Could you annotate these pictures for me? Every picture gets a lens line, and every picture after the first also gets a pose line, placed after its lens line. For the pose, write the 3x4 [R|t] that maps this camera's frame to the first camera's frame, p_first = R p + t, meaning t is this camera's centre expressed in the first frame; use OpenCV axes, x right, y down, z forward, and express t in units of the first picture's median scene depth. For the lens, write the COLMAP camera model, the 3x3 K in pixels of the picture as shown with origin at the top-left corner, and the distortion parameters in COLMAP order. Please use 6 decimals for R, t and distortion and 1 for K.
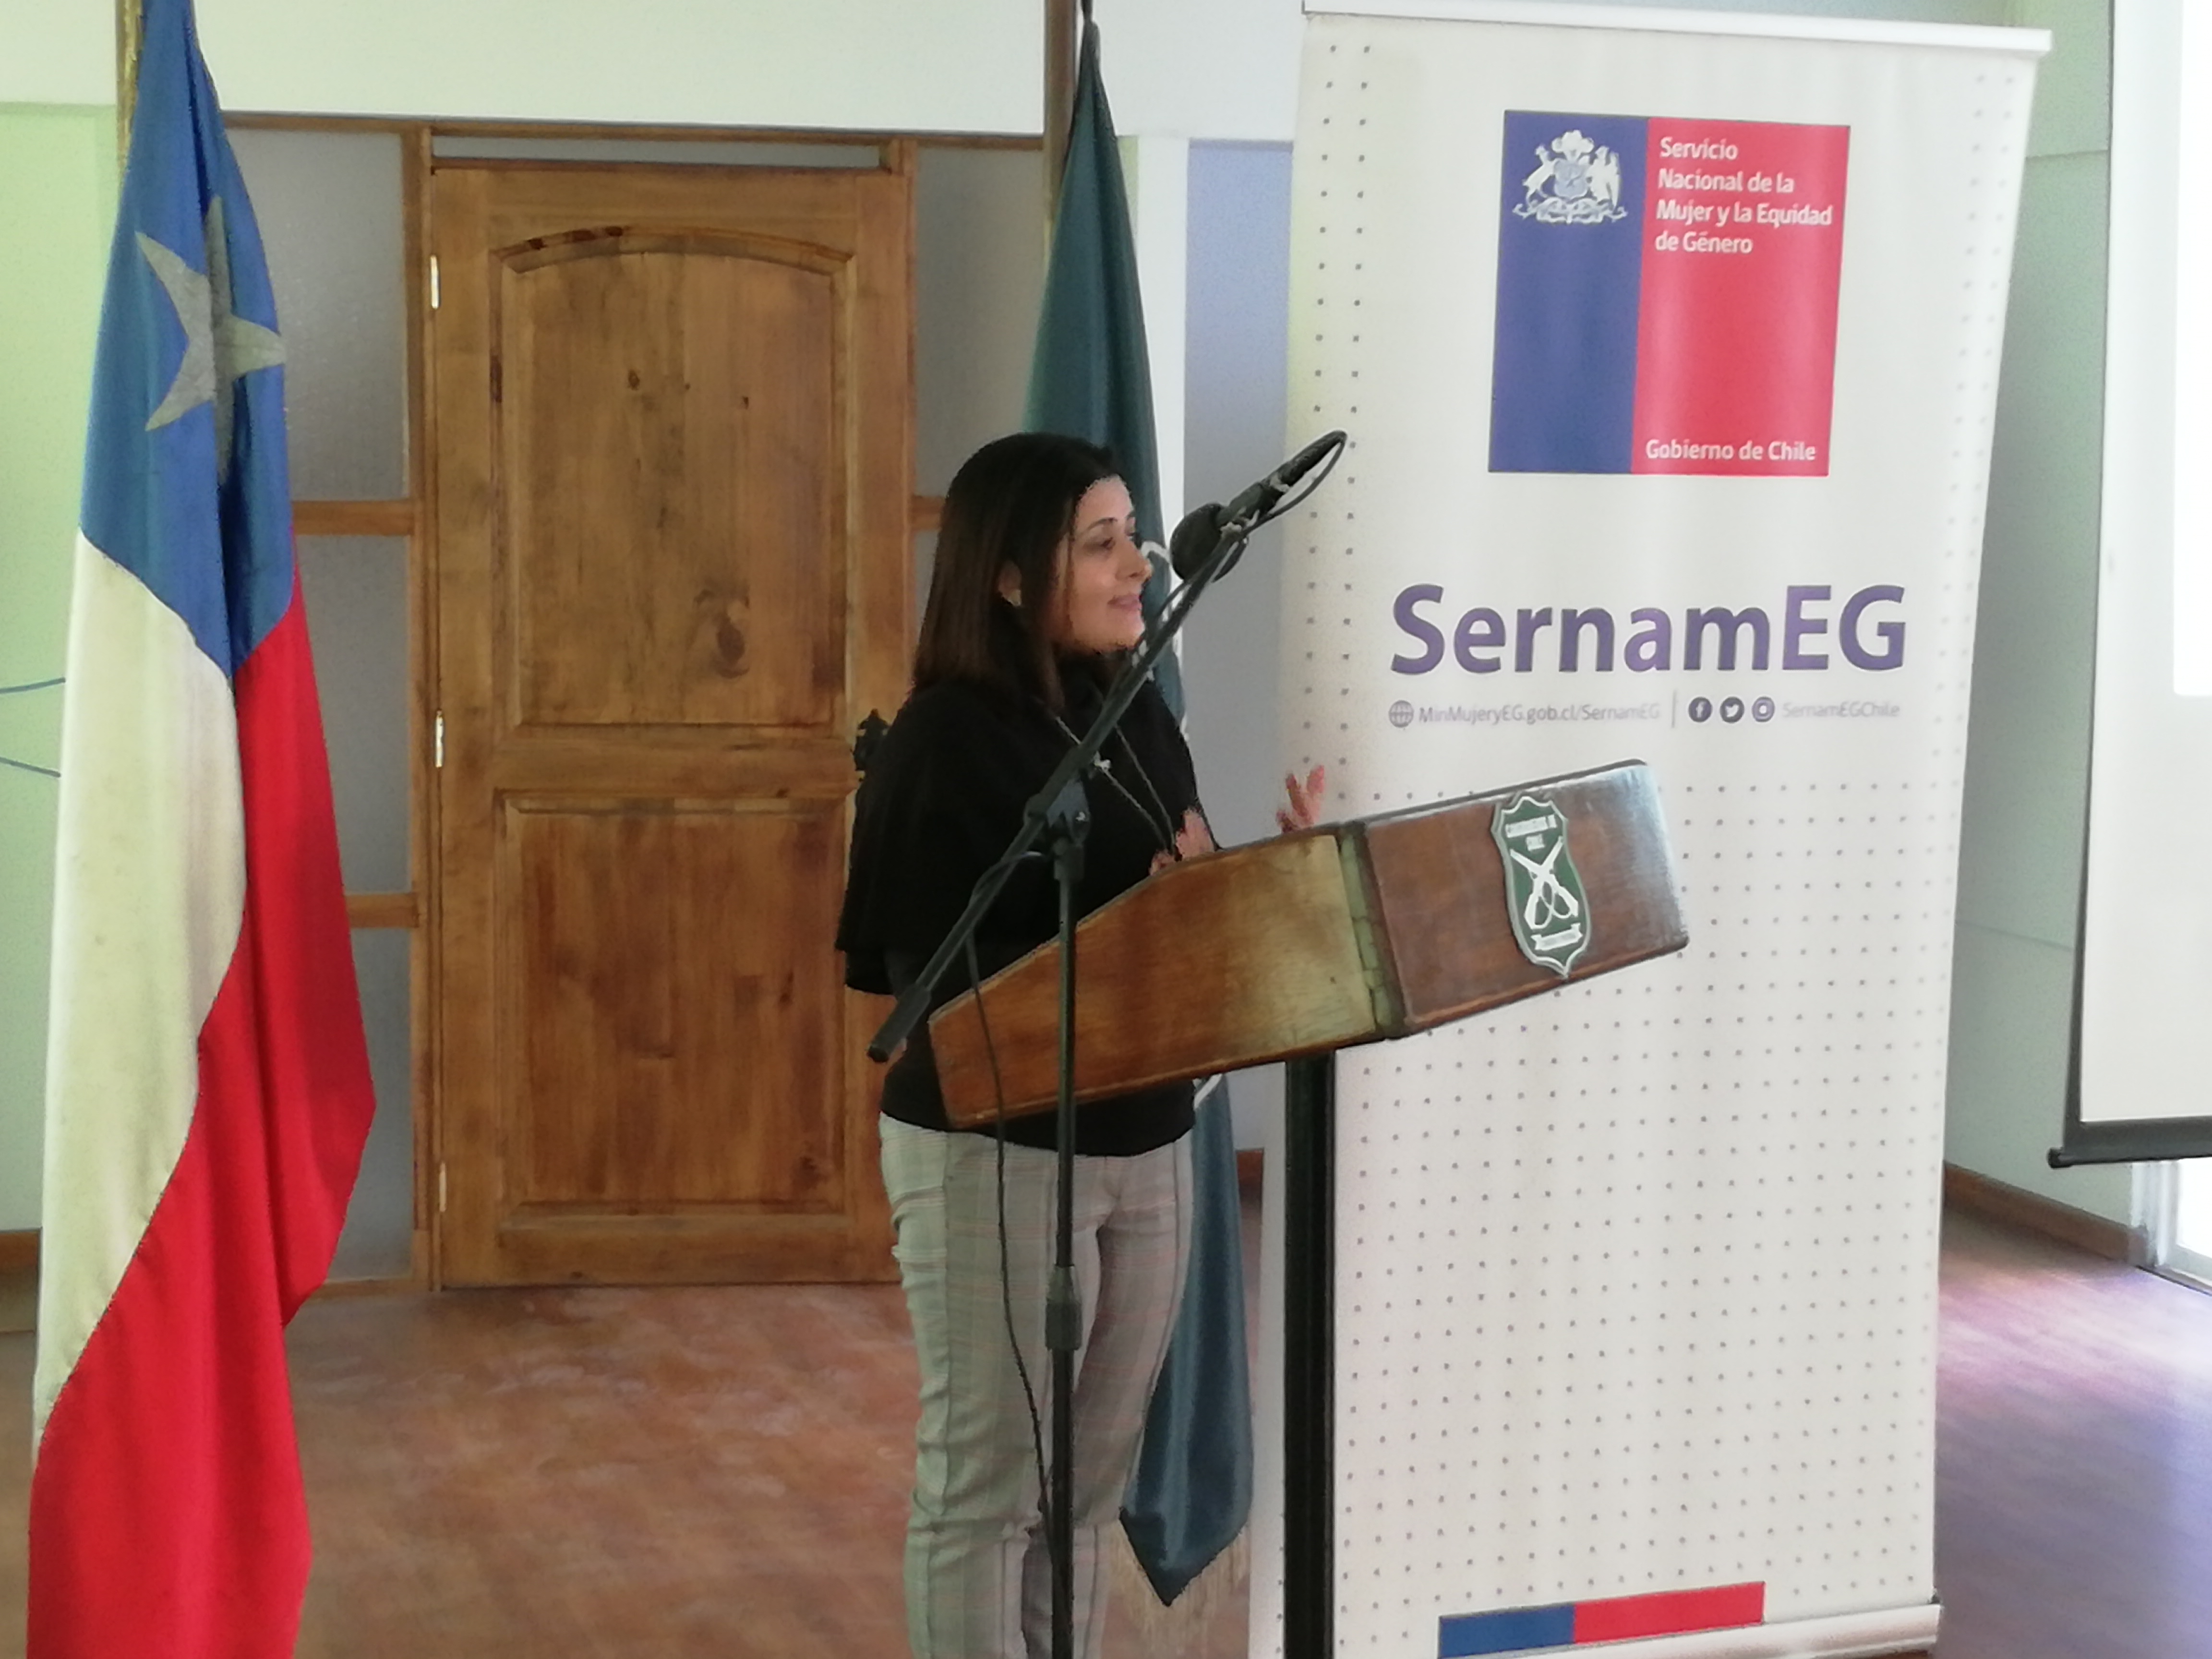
lens RADIAL K [[4260.1, 0, 1044.1], [0, 4260.1, 819.4], [0, 0, 1]] dist [0.097614, 0.128607]
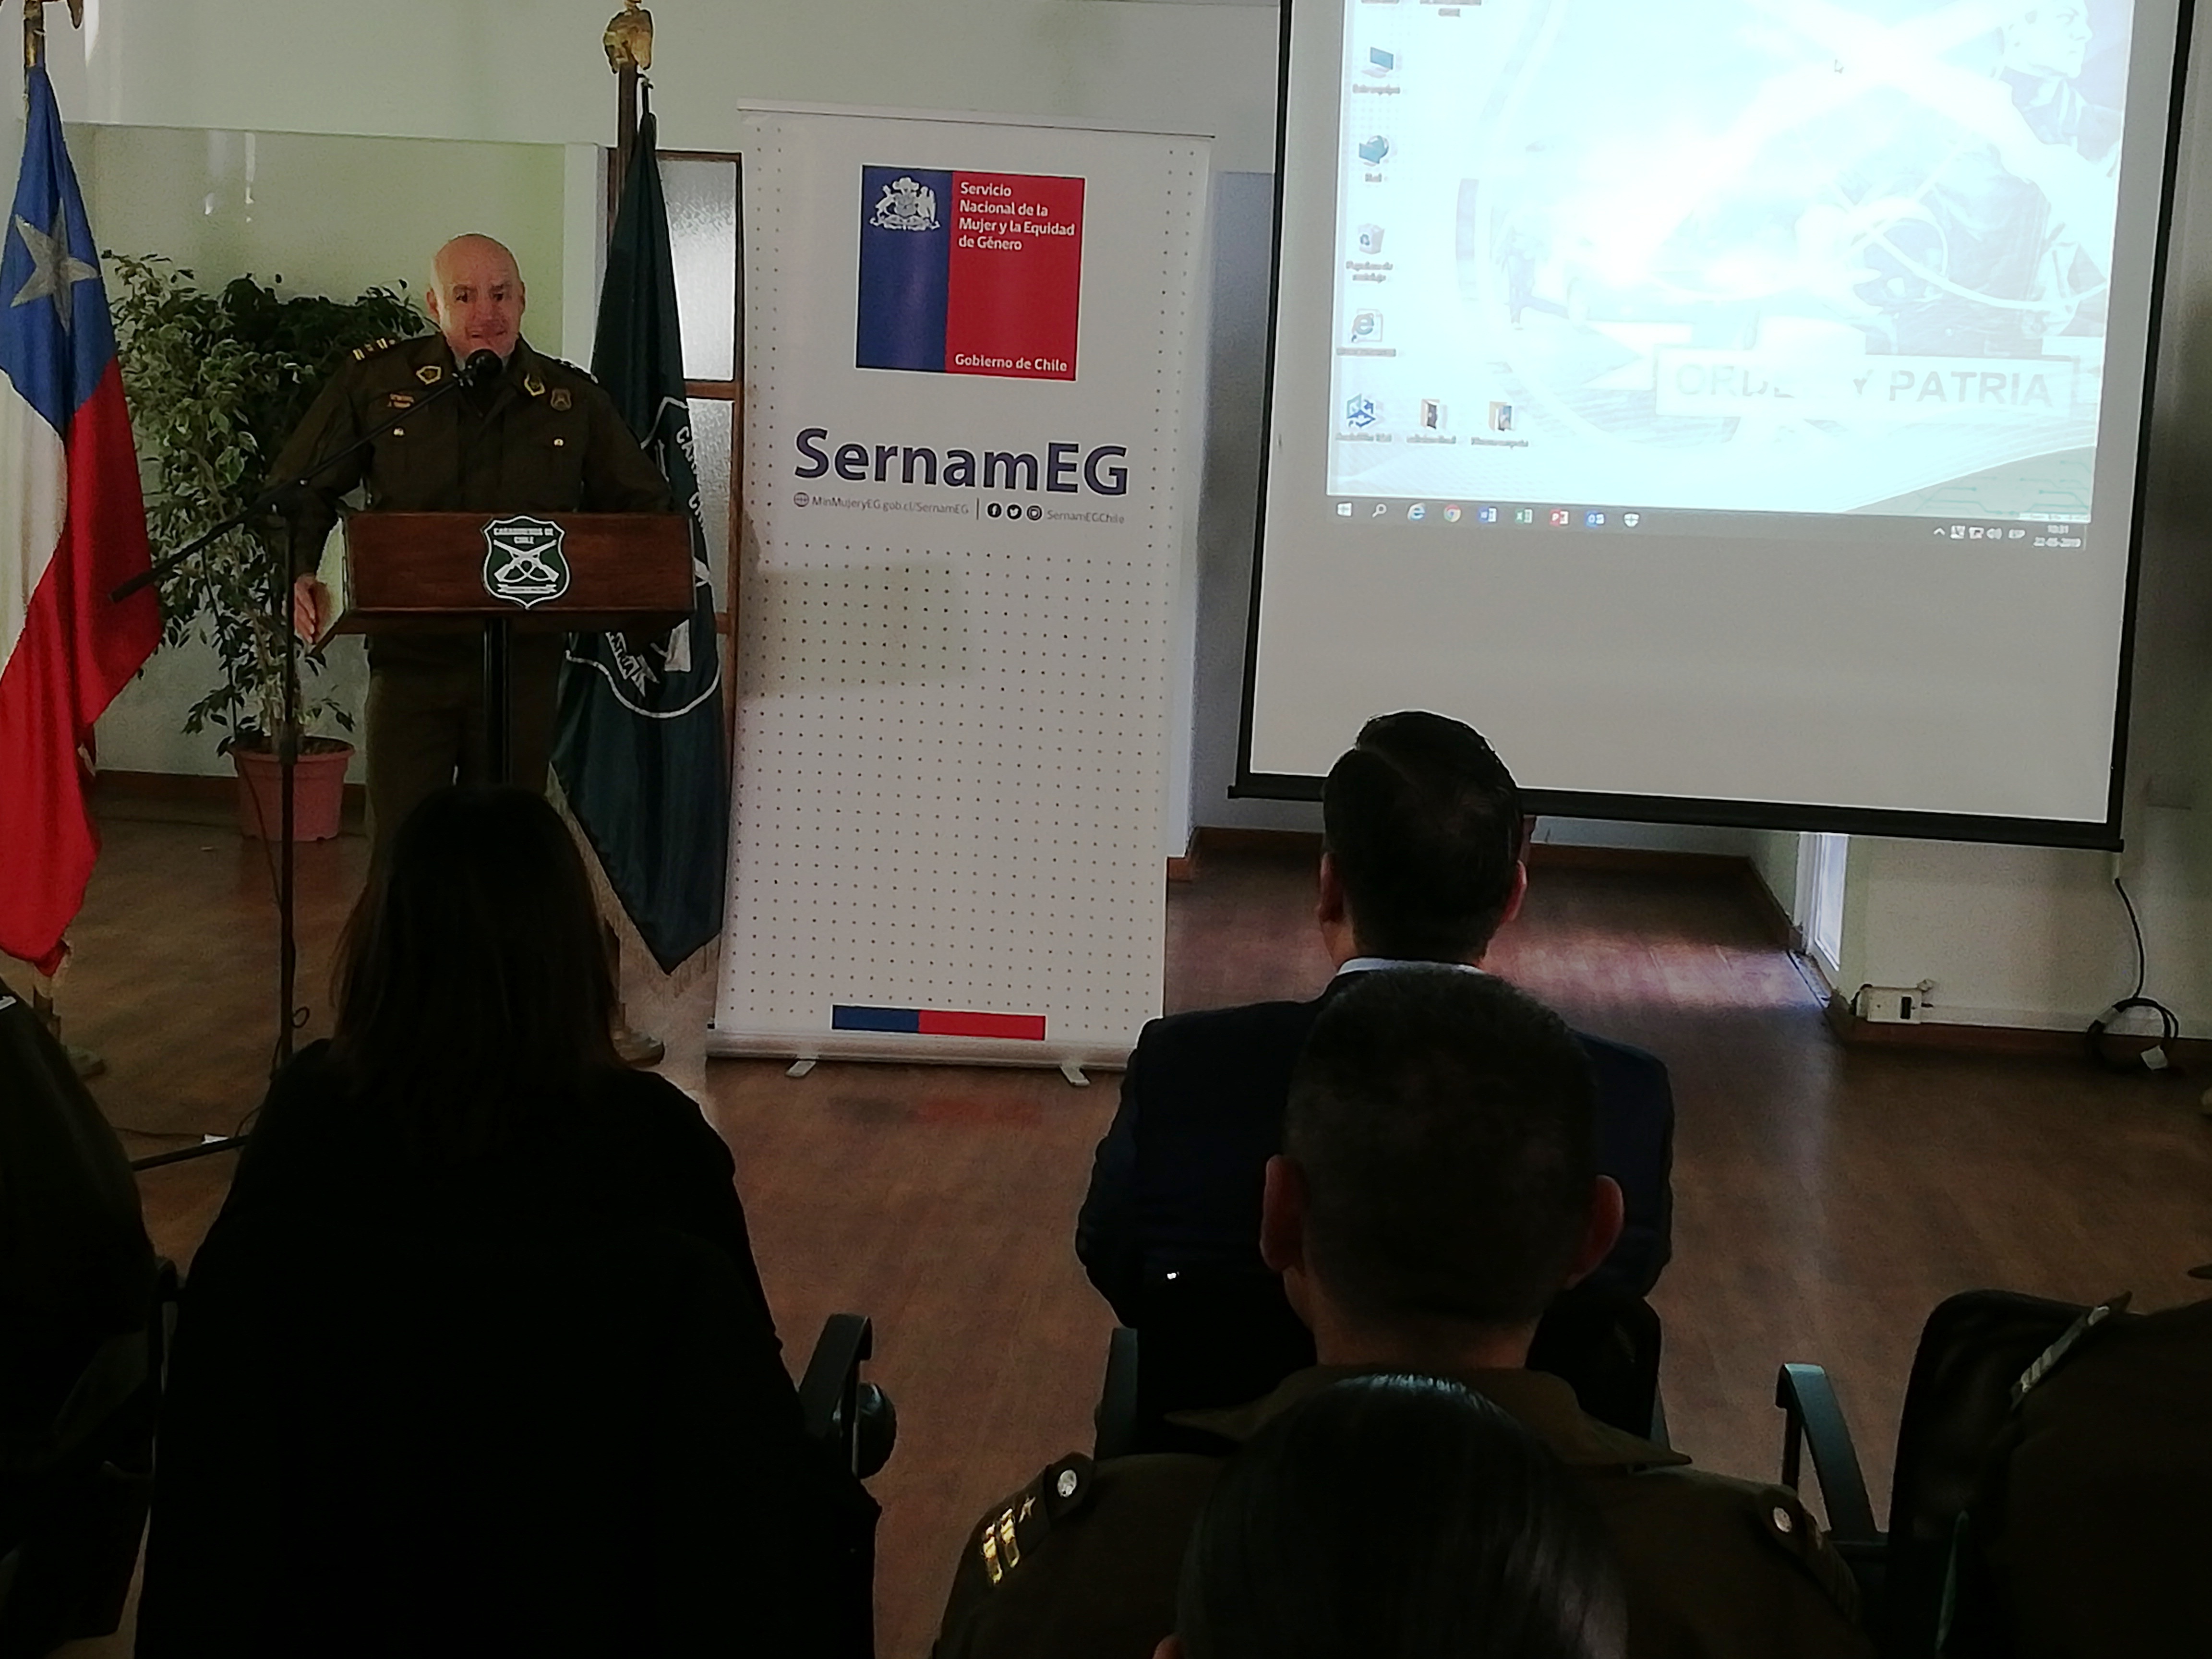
lens RADIAL K [[3299.4, 0, 1106.0], [0, 3299.4, 829.5], [0, 0, 1]] dist [0.081007, -0.057393]
pose [[0.909636, 0.095459, -0.404288, 0.770803], [-0.077326, 0.995139, 0.060989, 0.018994], [0.408145, -0.024216, 0.912596, -0.231011]]
